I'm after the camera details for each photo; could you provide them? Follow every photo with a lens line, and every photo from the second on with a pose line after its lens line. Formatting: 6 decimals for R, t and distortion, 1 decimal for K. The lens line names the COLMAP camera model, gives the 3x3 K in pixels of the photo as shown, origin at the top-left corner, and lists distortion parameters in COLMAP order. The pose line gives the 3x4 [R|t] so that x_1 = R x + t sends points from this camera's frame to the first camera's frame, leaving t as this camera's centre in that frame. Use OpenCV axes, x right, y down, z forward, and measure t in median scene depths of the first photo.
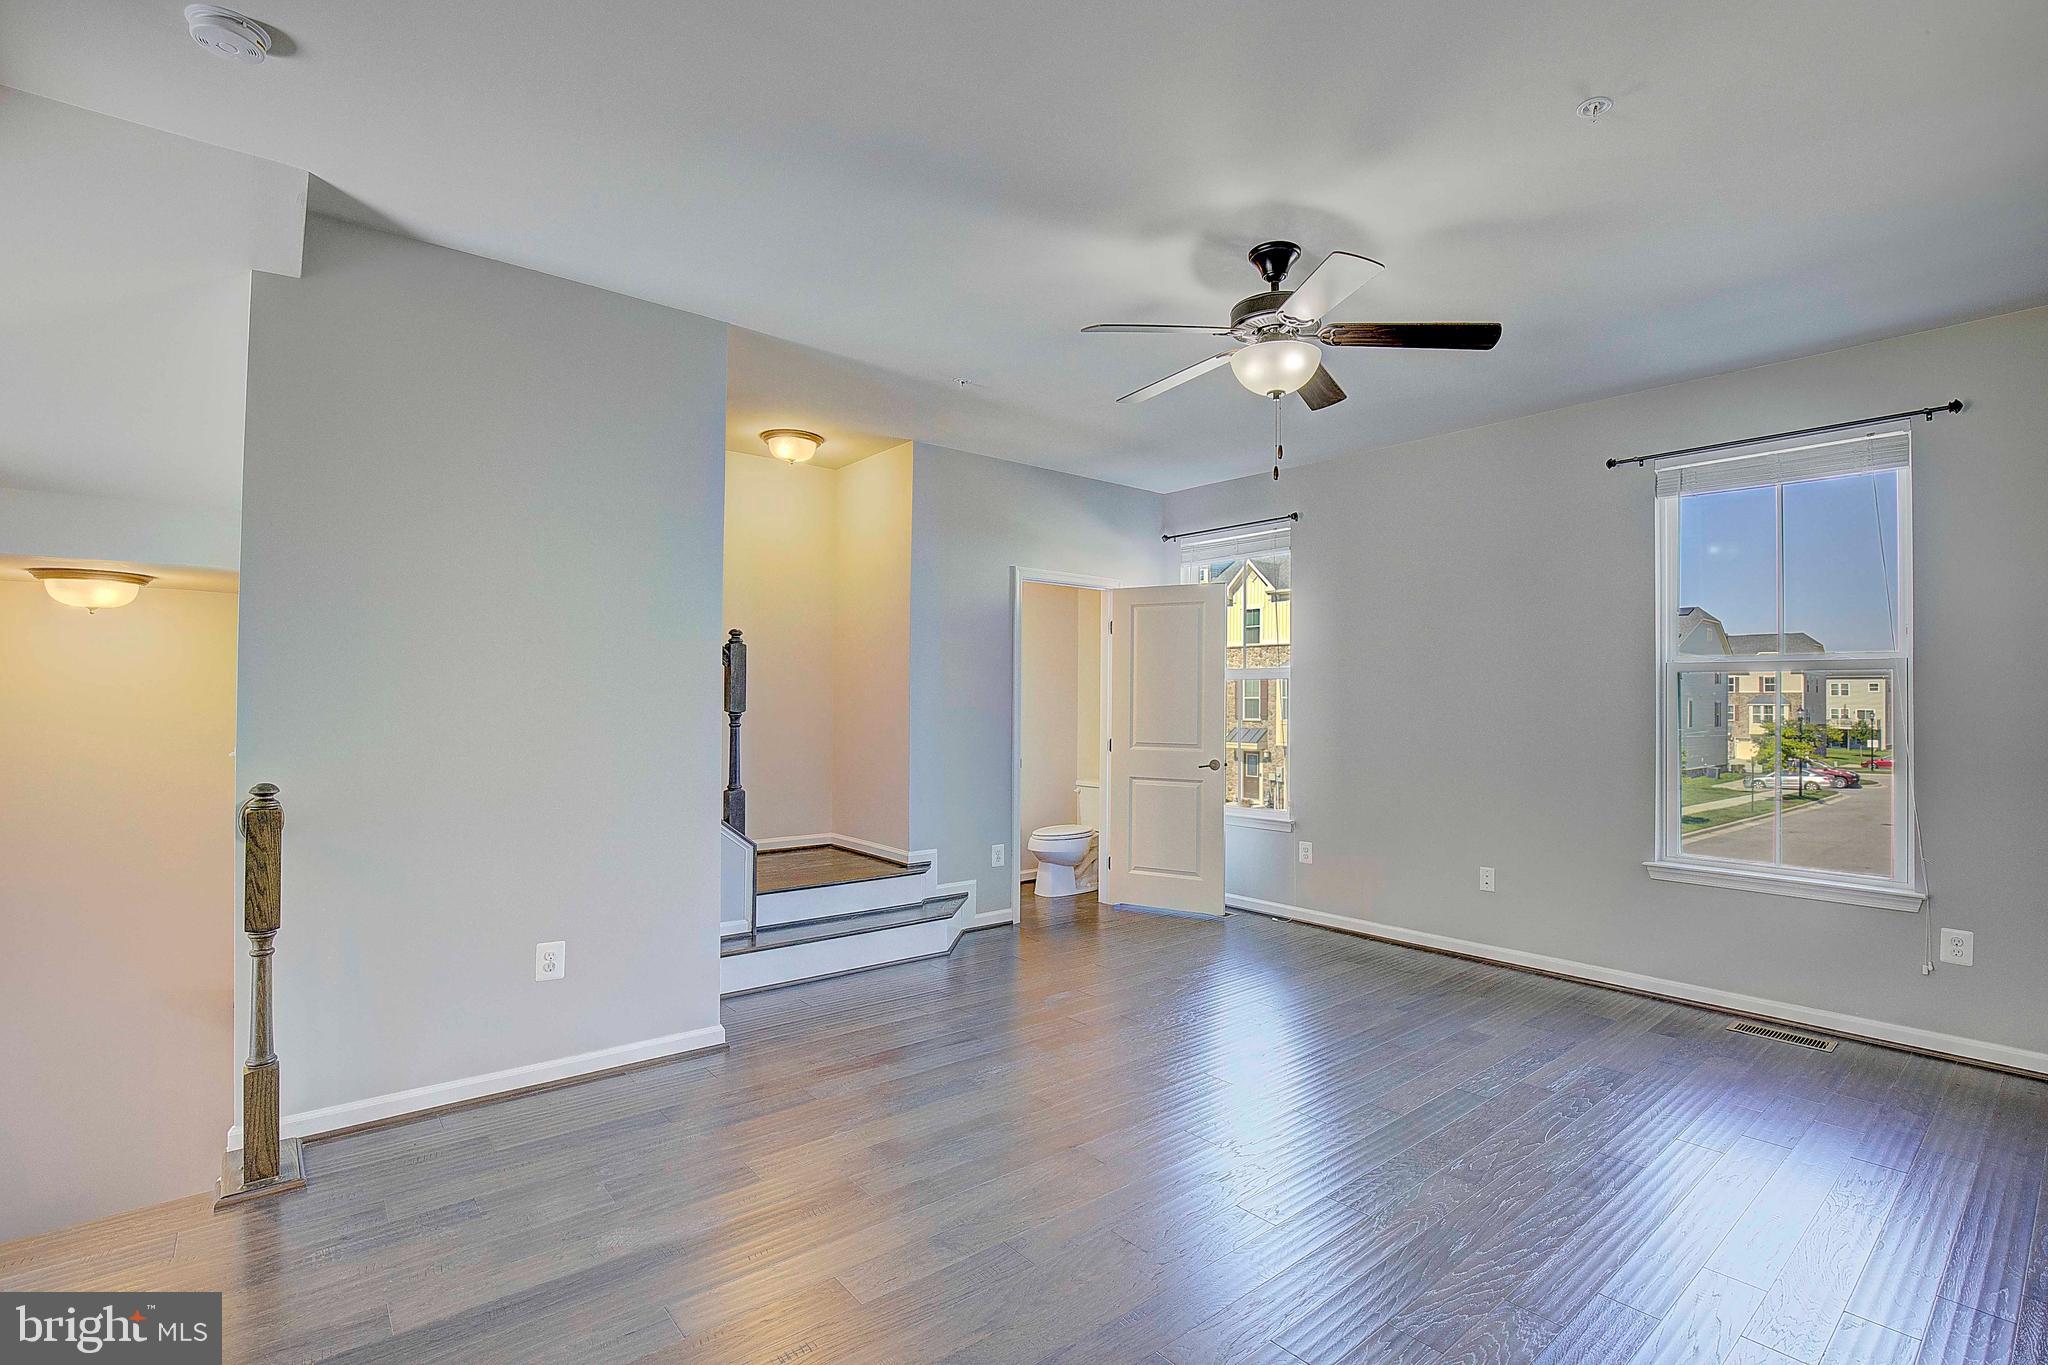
lens RADIAL K [[909.9, 0, 1024.0], [0, 909.9, 682.5], [0, 0, 1]] dist [-0.045991, 0.000080]
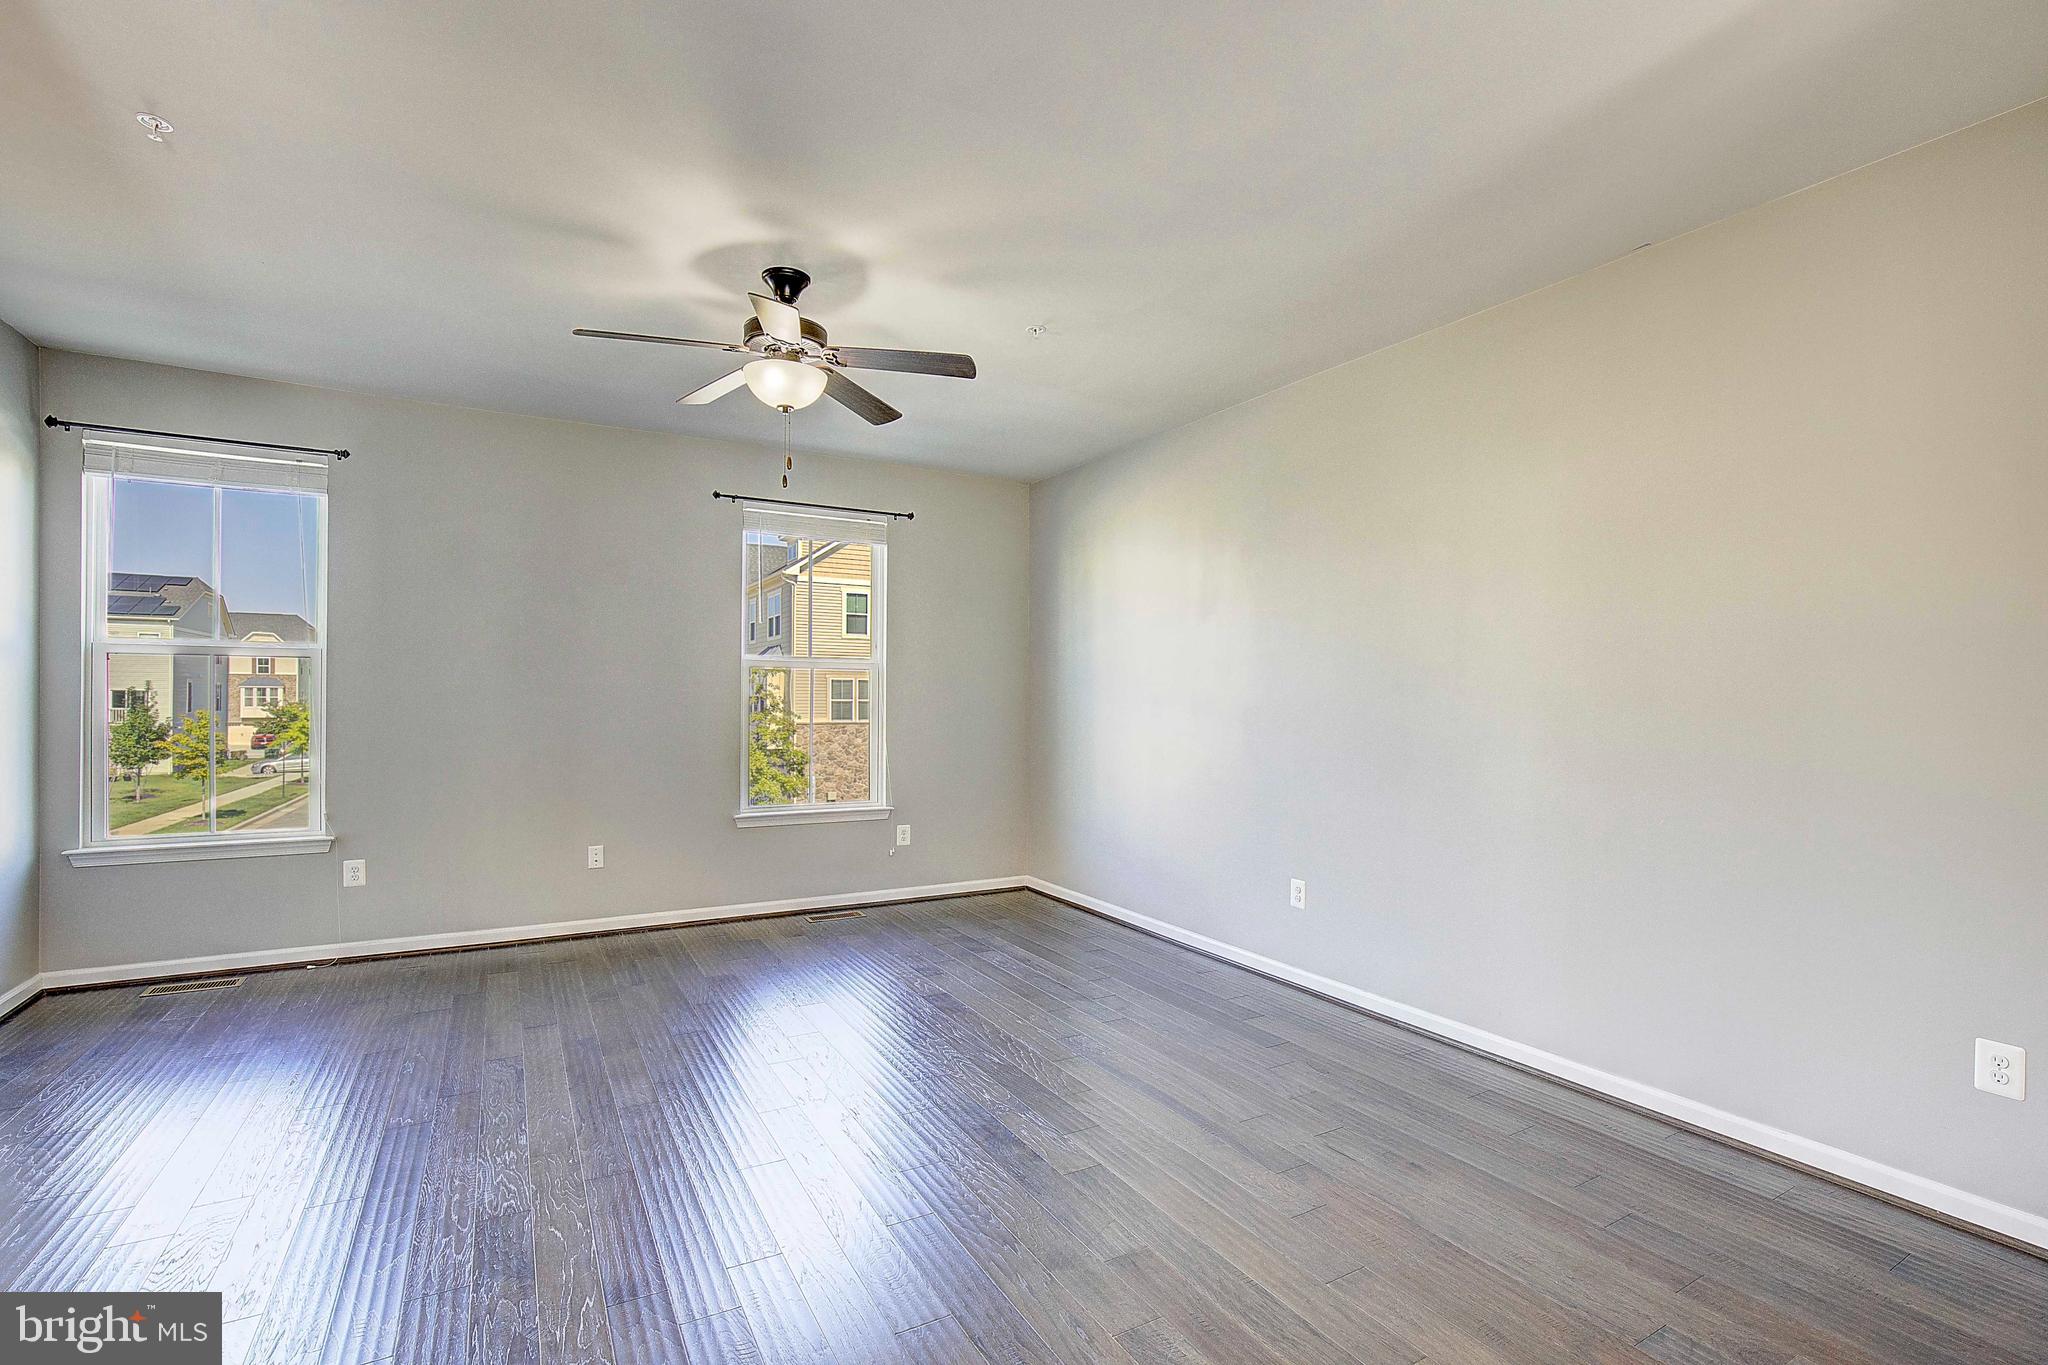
lens RADIAL K [[937.3, 0, 1046.6], [0, 937.3, 686.8], [0, 0, 1]] dist [-0.028489, 0.000245]
pose [[0.147752, 0.002174, 0.989022, -0.489357], [-0.027643, 0.999616, 0.001933, 0.002175], [-0.988638, -0.027625, 0.147756, 0.319533]]
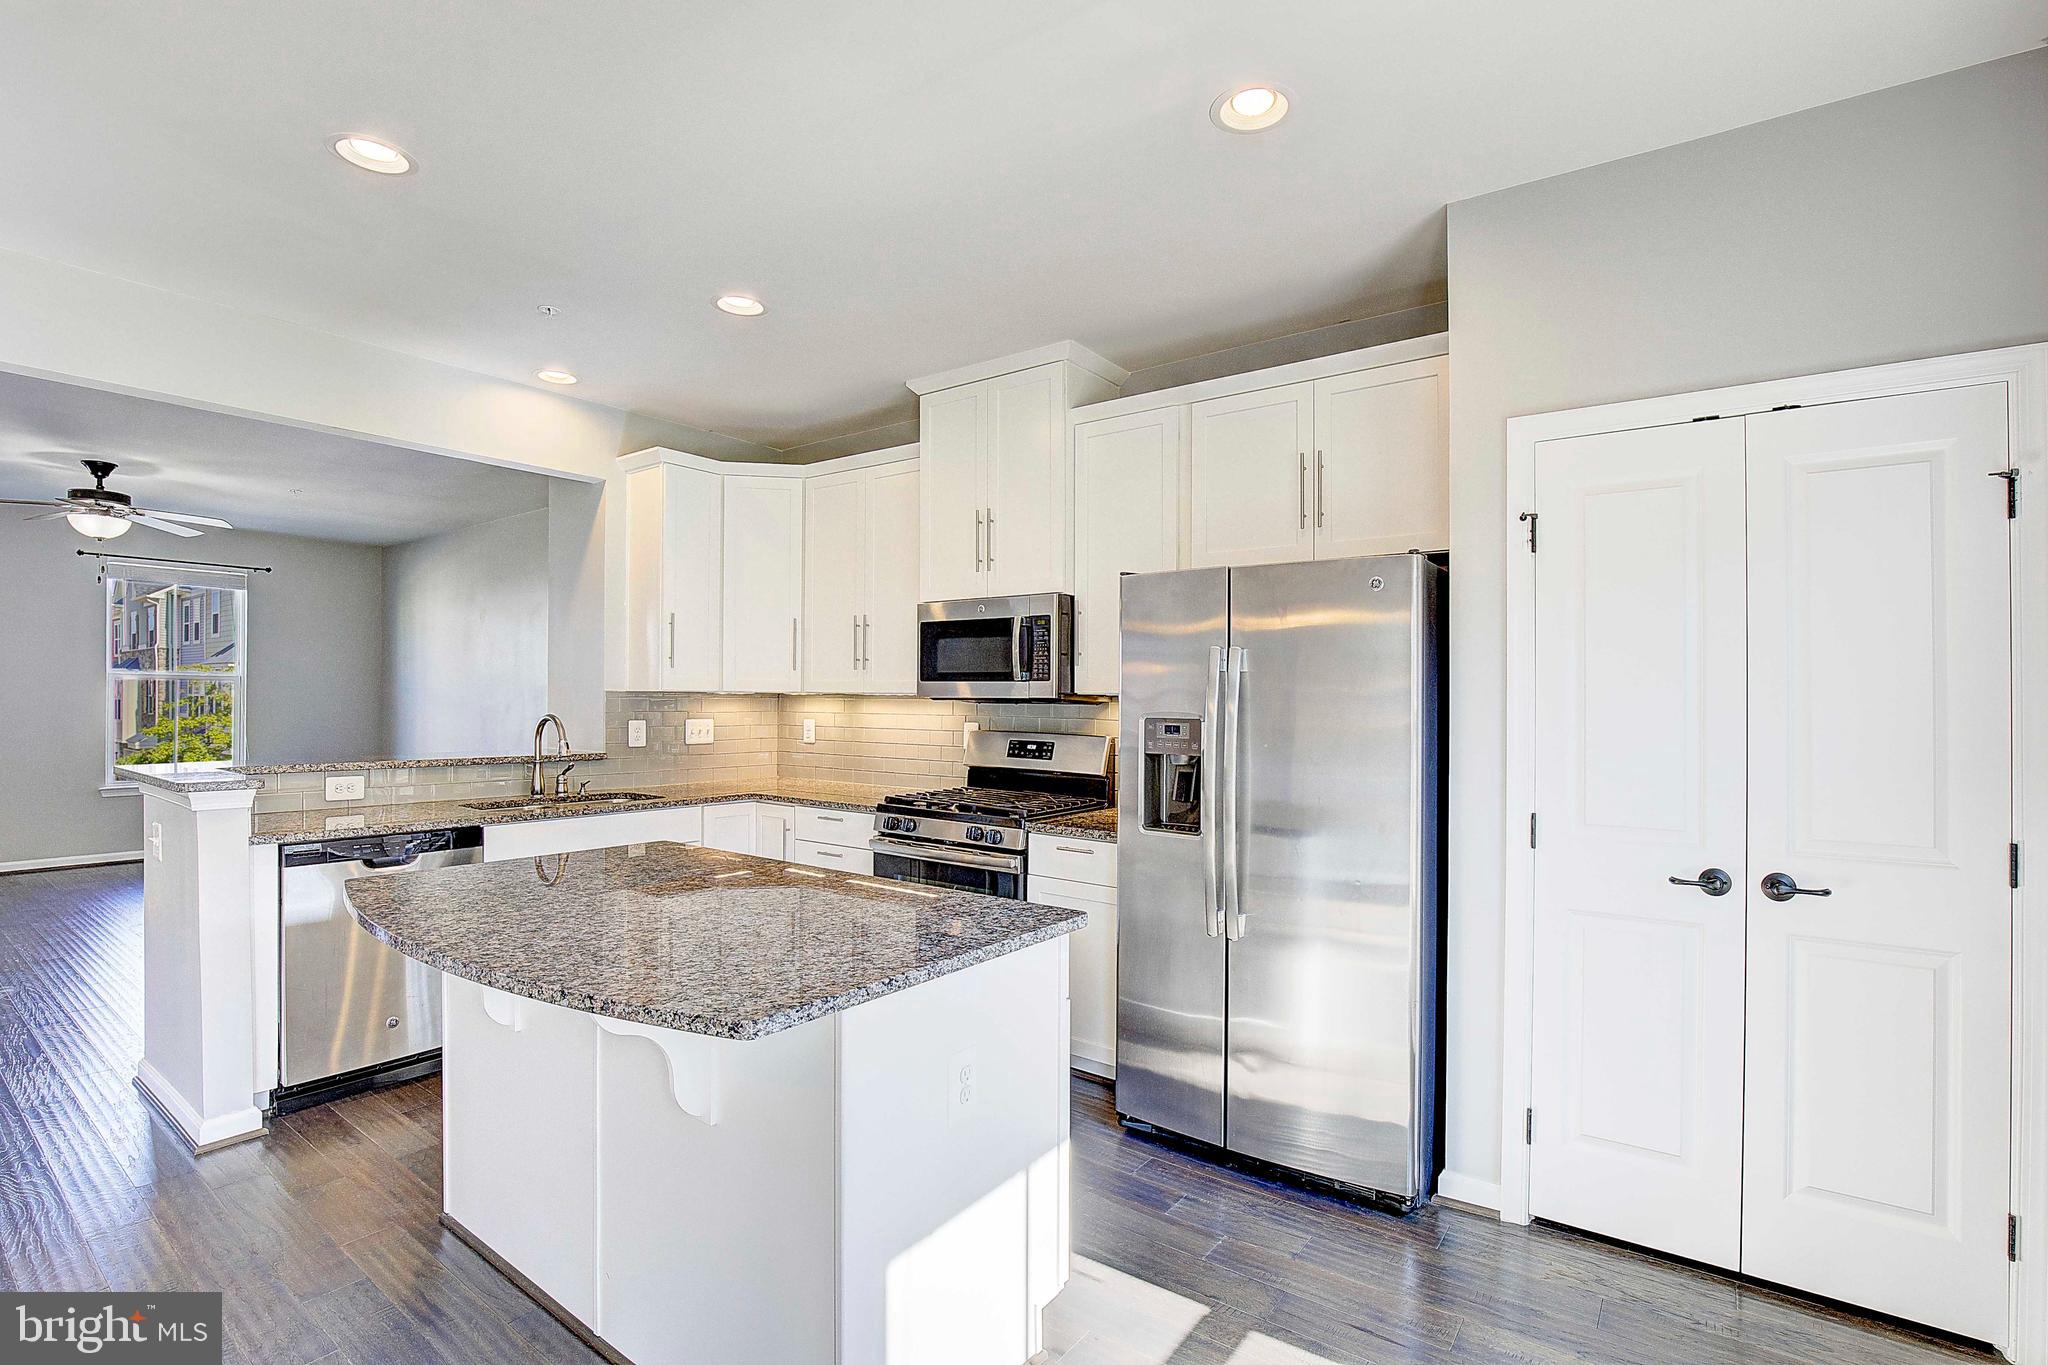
lens RADIAL K [[928.9, 0, 1062.3], [0, 928.9, 670.3], [0, 0, 1]] dist [-0.031174, 0.000209]
pose [[-0.277233, 0.019456, 0.960606, -1.310216], [-0.029079, 0.999167, -0.028629, -0.029178], [-0.960363, -0.035871, -0.276436, -0.279166]]
